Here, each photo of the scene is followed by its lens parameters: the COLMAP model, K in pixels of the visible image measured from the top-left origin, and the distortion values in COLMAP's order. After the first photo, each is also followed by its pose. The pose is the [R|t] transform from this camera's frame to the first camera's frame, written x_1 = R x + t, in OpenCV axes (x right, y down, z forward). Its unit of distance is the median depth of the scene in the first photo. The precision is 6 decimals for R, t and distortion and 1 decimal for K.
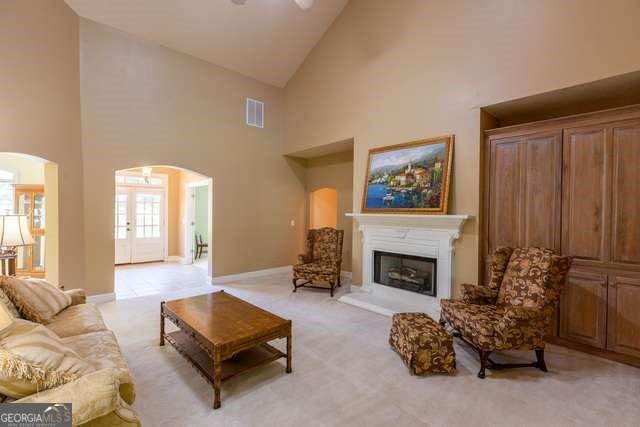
lens RADIAL K [[289.2, 0, 320.0], [0, 289.2, 213.5], [0, 0, 1]] dist [0.021364, -0.000008]
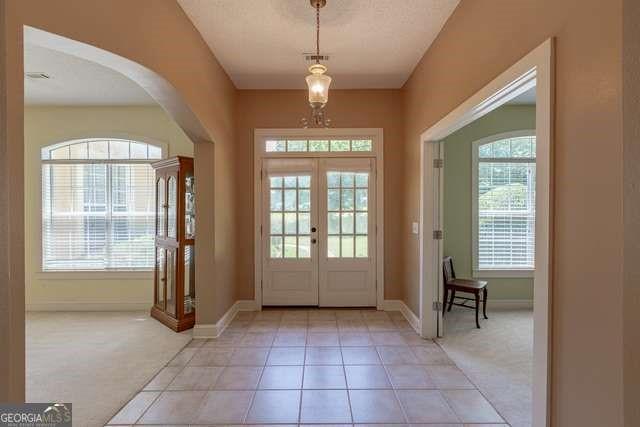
lens RADIAL K [[289.2, 0, 320.0], [0, 289.2, 213.5], [0, 0, 1]] dist [0.021364, -0.000008]
pose [[0.734761, -0.007474, -0.678285, -0.288475], [0.002021, 0.999959, -0.008829, 0.009804], [0.678323, 0.005116, 0.734746, 0.605368]]
